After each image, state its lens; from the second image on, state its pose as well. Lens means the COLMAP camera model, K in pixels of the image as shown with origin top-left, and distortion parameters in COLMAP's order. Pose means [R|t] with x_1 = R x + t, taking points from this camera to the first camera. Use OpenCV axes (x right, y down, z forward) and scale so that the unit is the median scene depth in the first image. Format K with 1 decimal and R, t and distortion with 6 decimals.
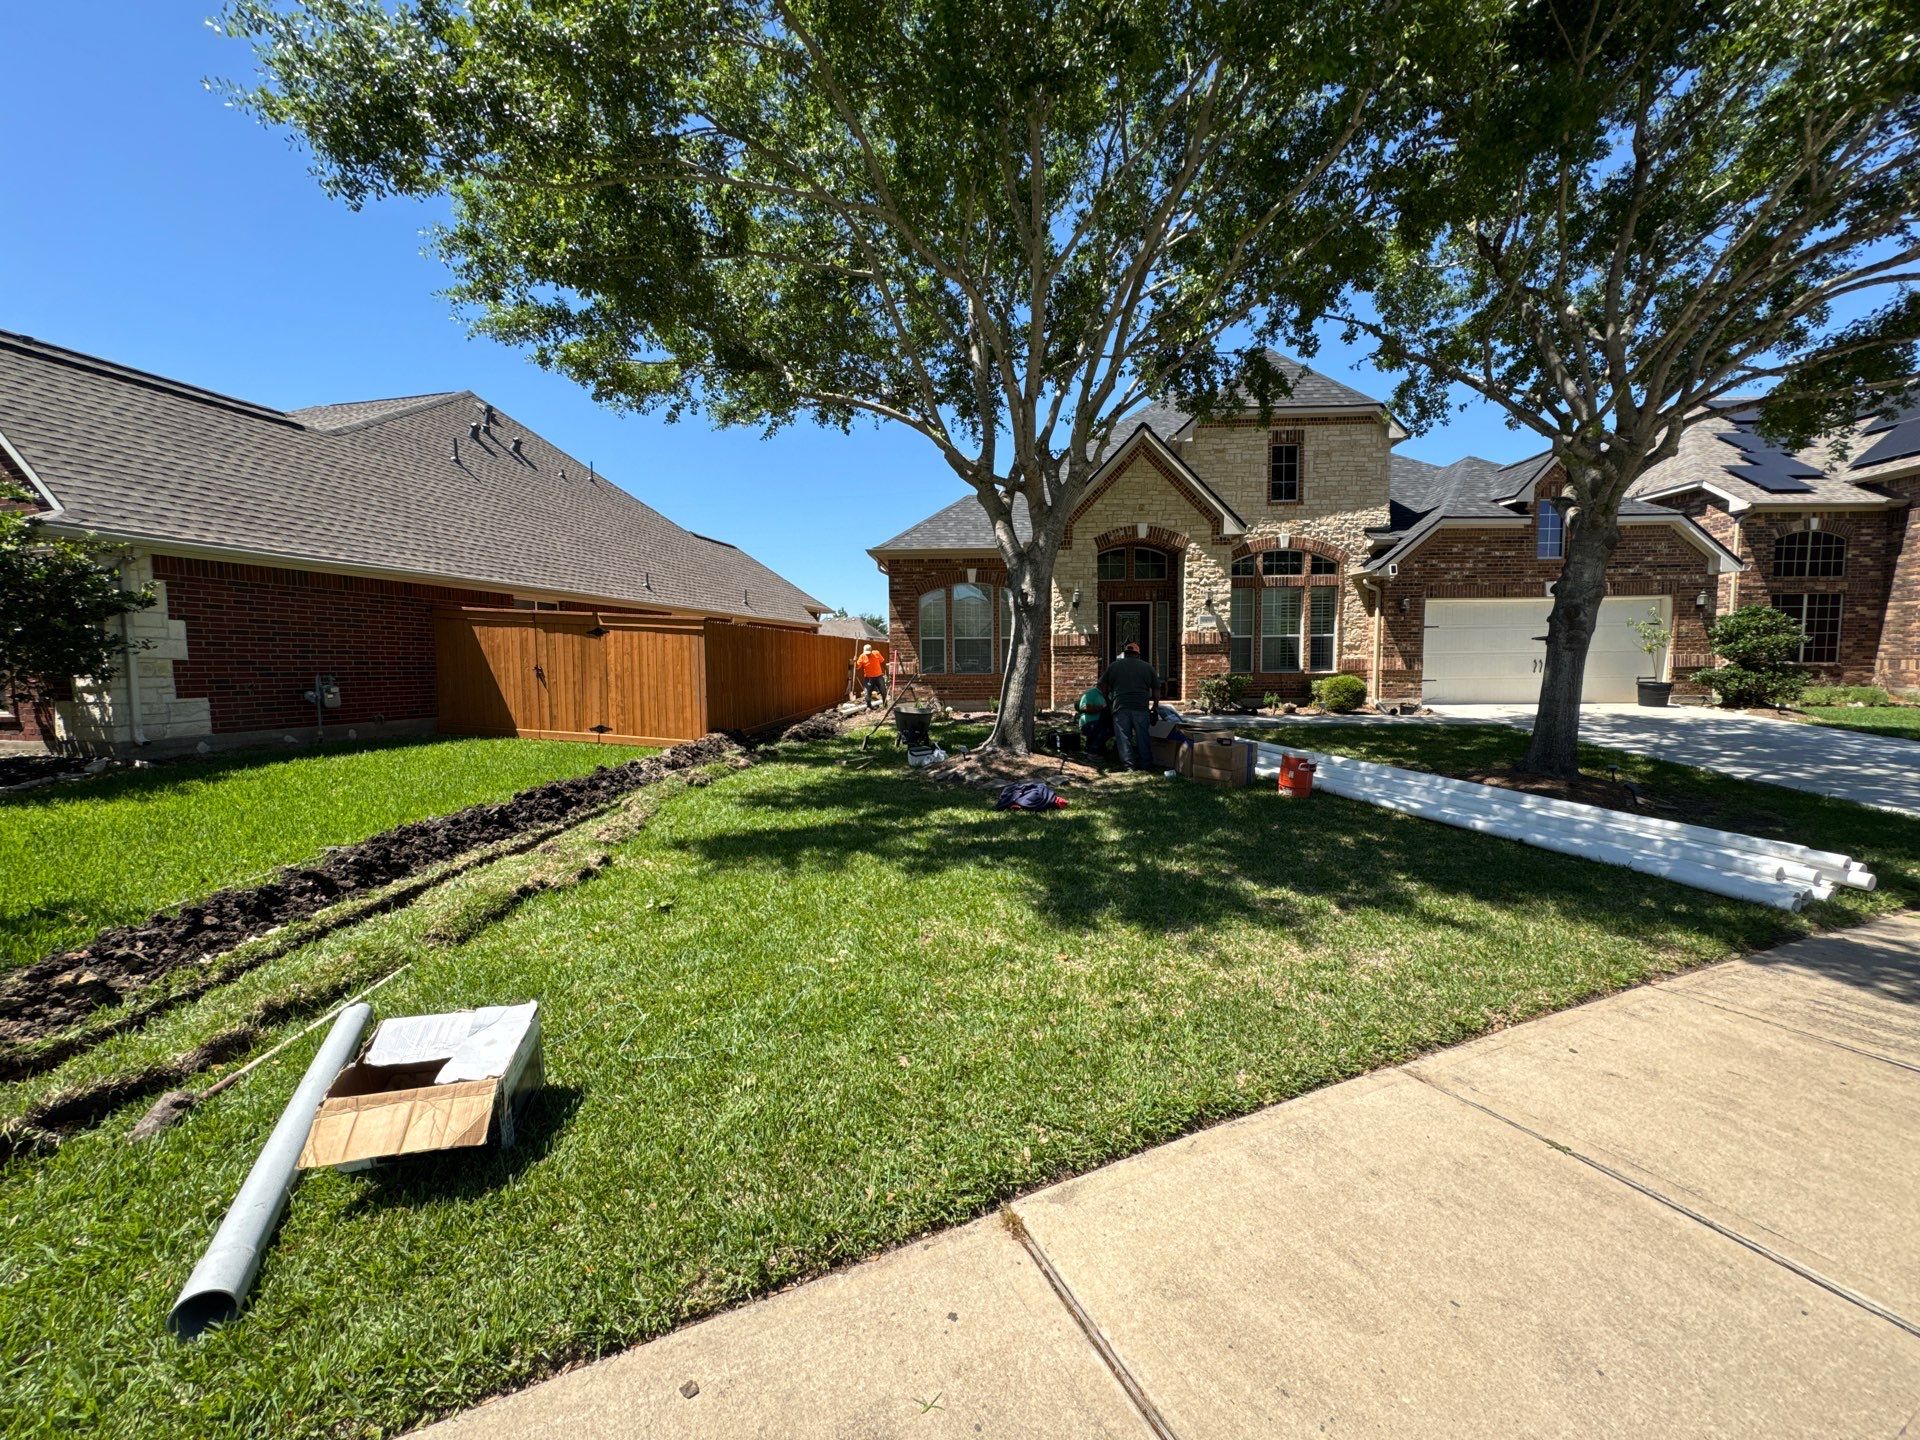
lens RADIAL K [[766.1, 0, 955.4], [0, 766.1, 720.9], [0, 0, 1]] dist [-0.002798, 0.000591]
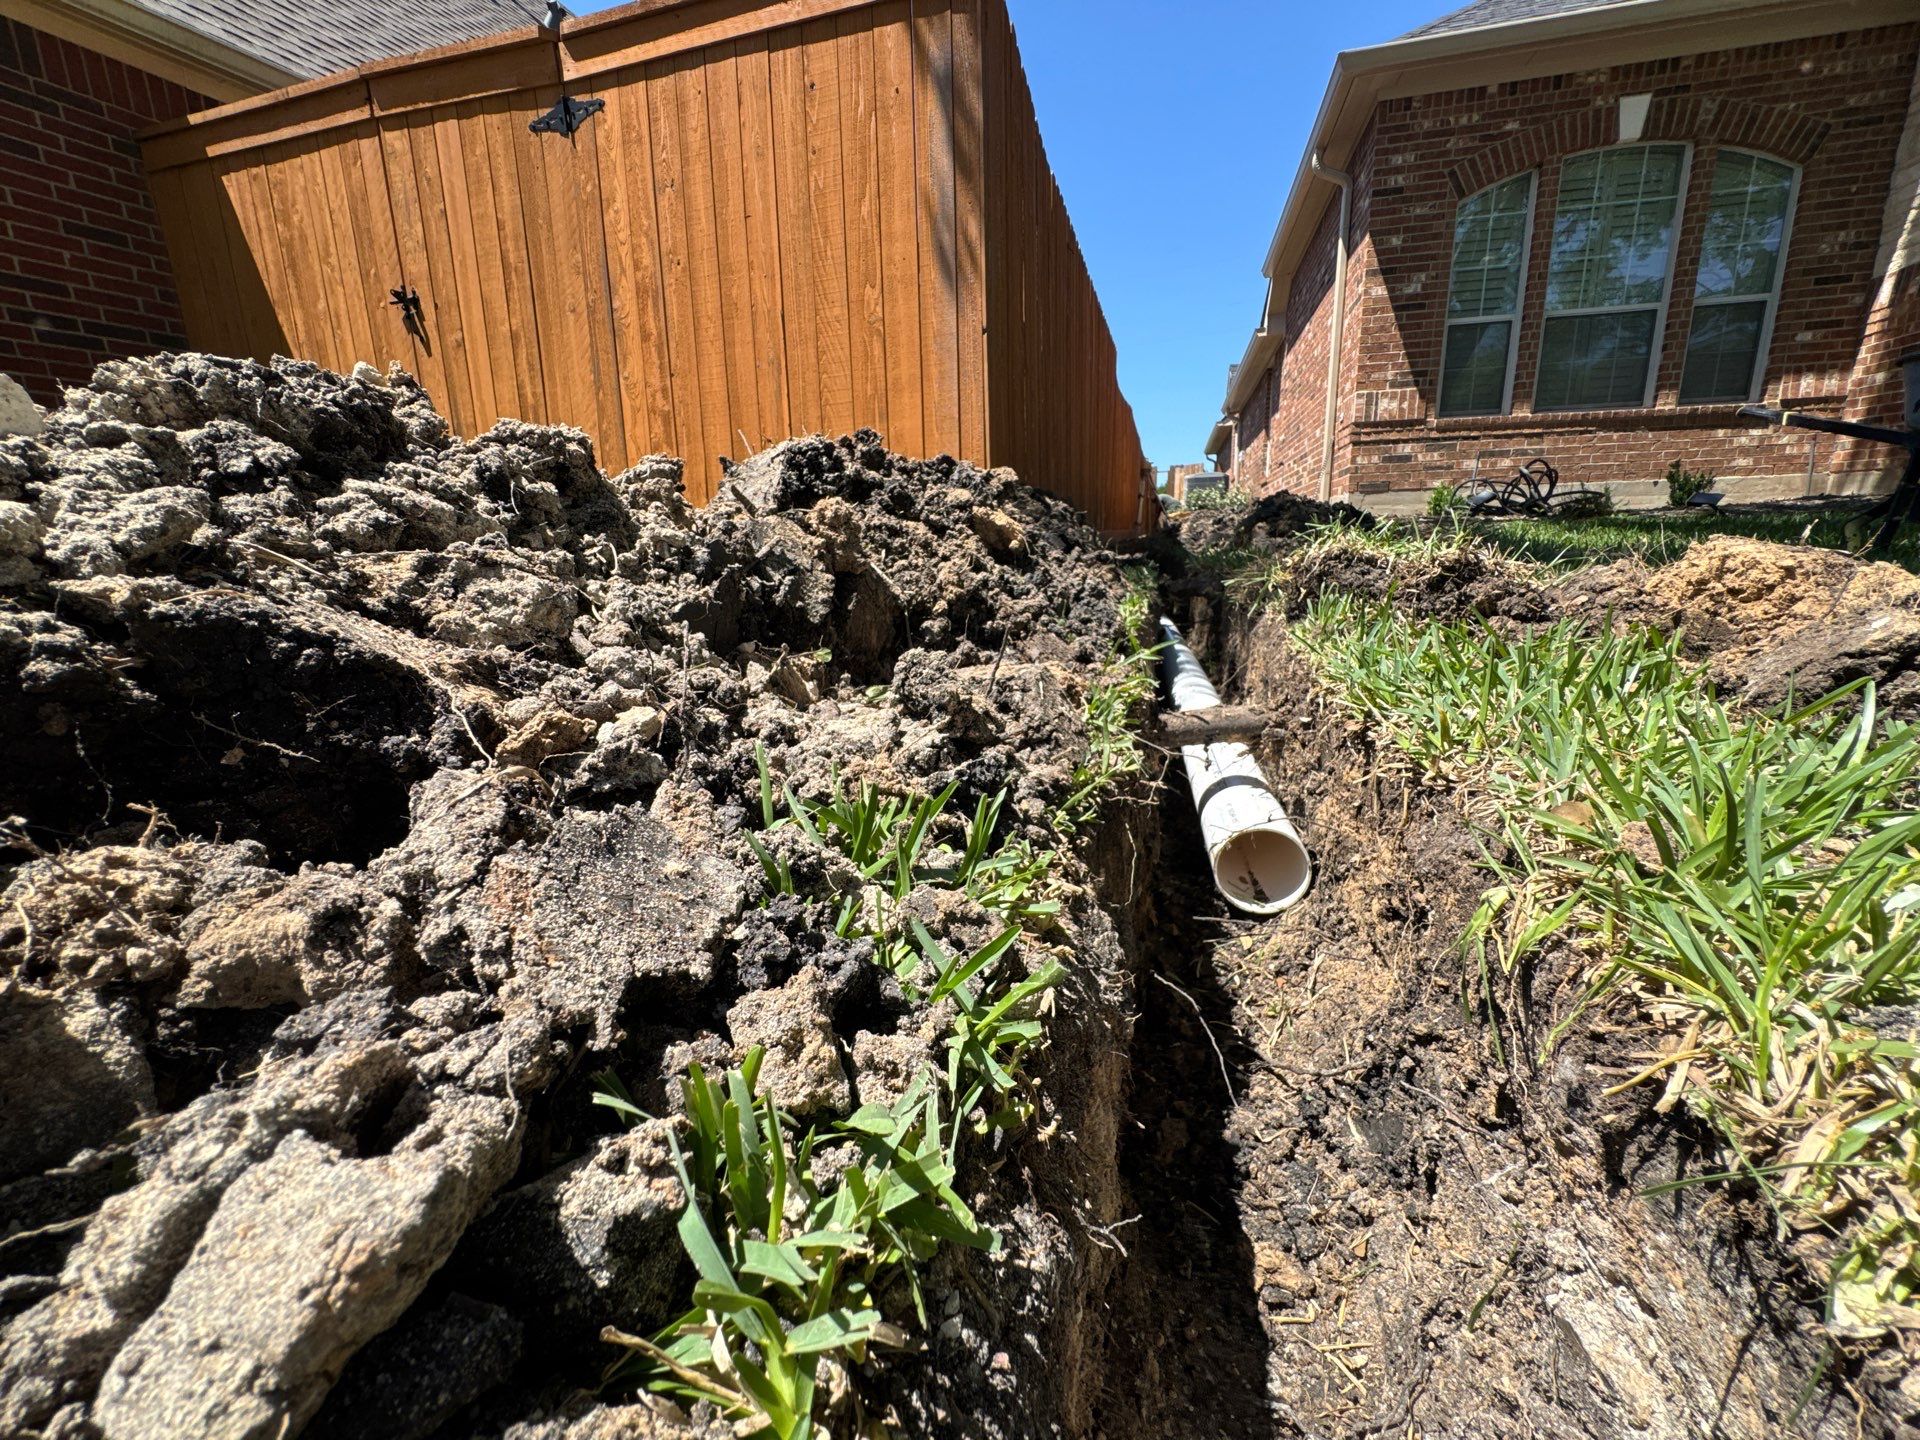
lens RADIAL K [[766.1, 0, 958.1], [0, 766.1, 709.8], [0, 0, 1]] dist [-0.002798, 0.000591]
pose [[0.975731, 0.032143, -0.216599, -0.211617], [-0.000031, 0.989188, 0.146655, 0.033946], [0.218971, -0.143089, 0.965182, 0.577190]]
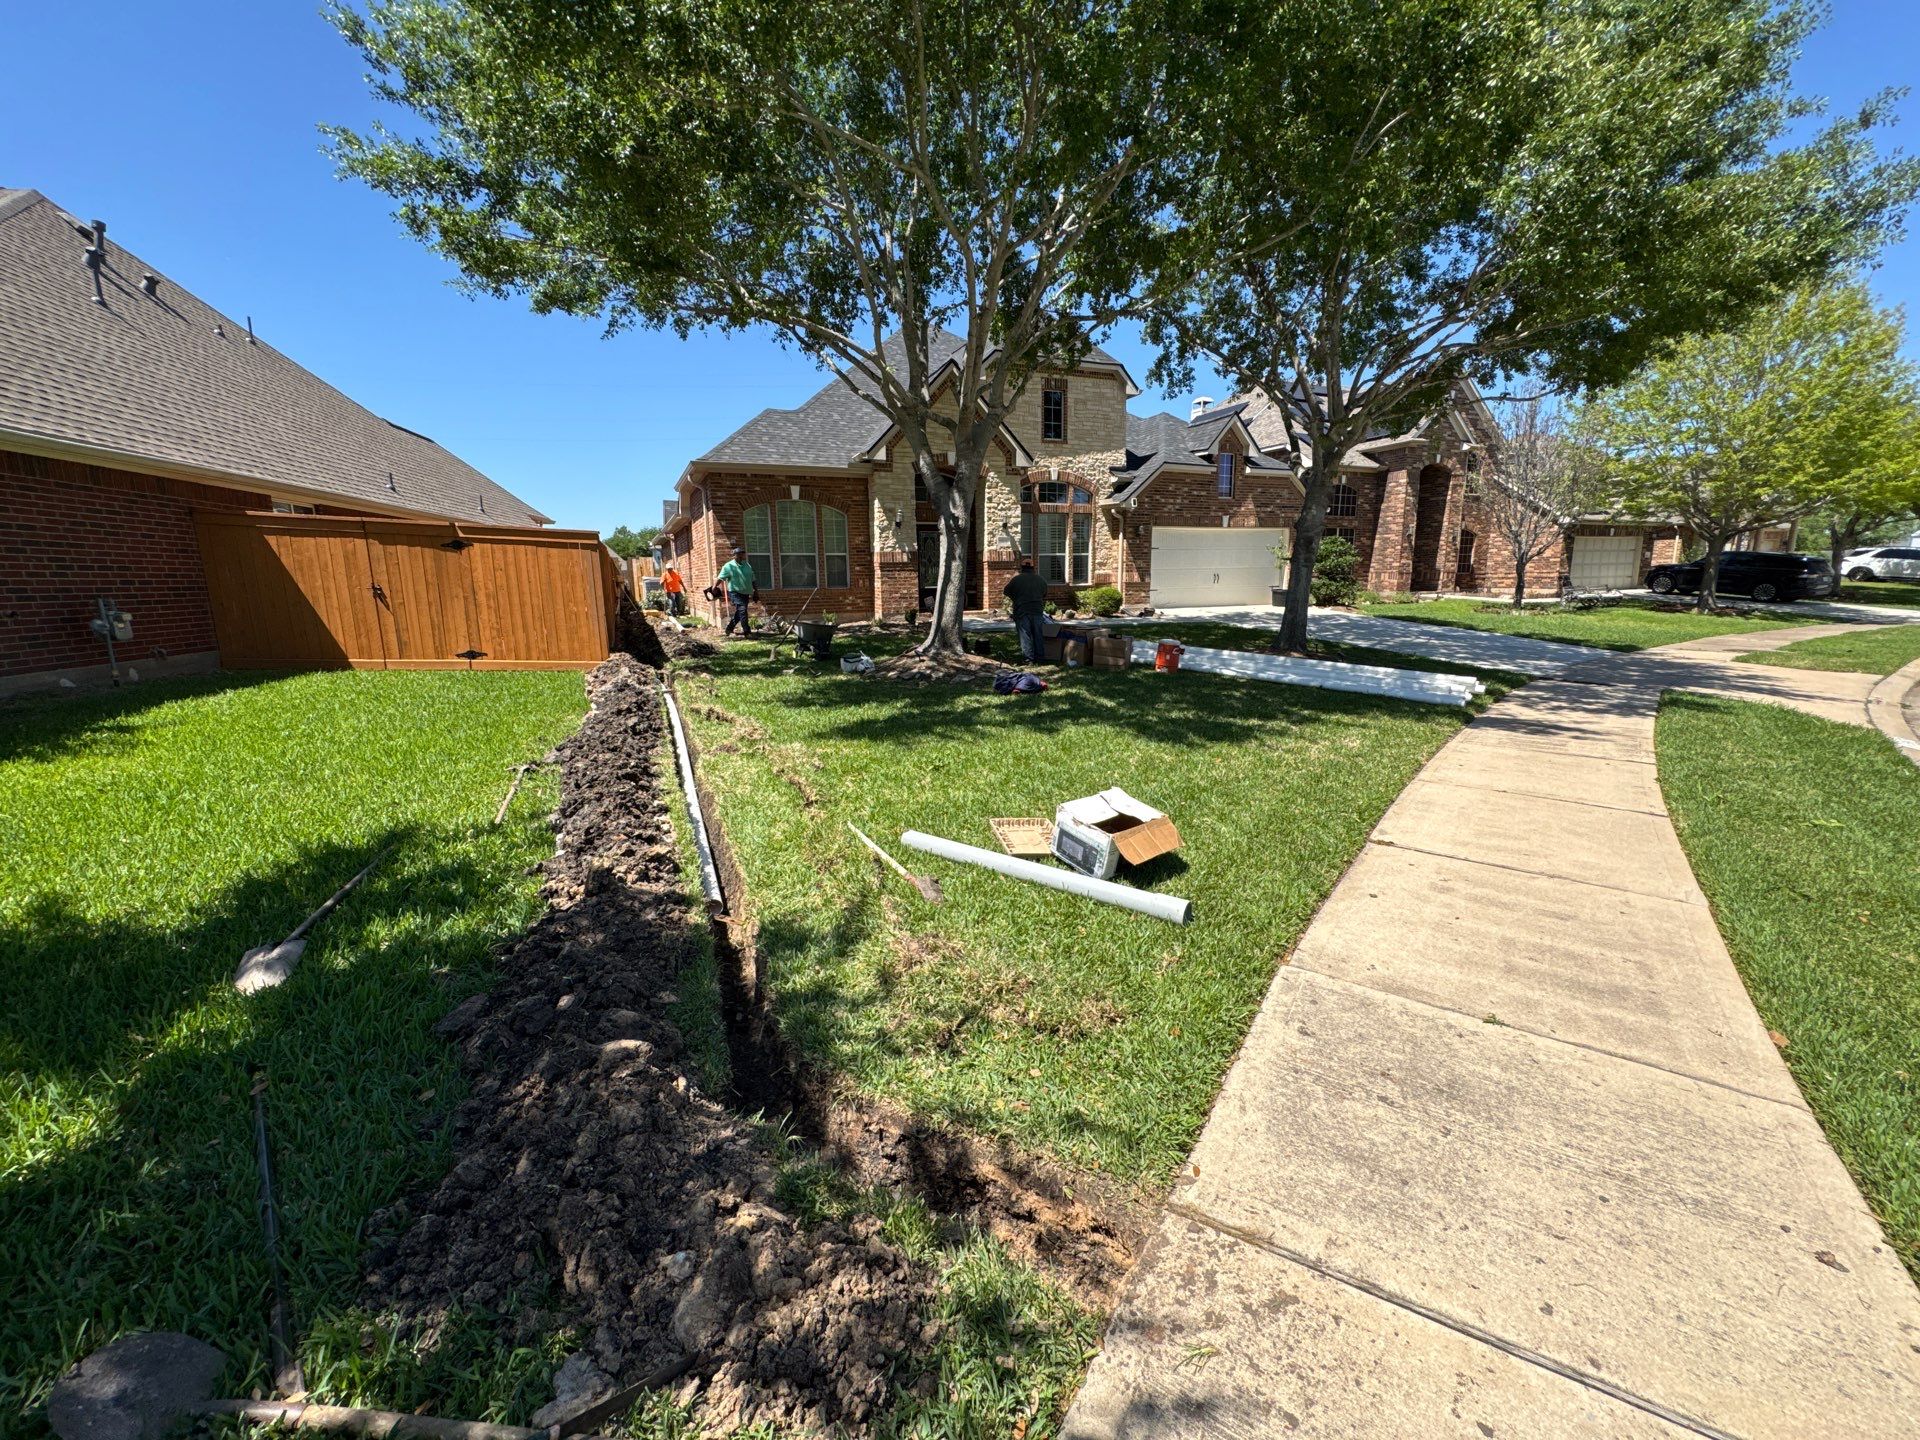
lens RADIAL K [[766.1, 0, 960.8], [0, 766.1, 723.9], [0, 0, 1]] dist [-0.002798, 0.000591]
pose [[0.899605, -0.086672, 0.428017, -0.260140], [0.038467, 0.992024, 0.120032, 0.004448], [-0.435007, -0.091517, 0.895764, -0.051004]]
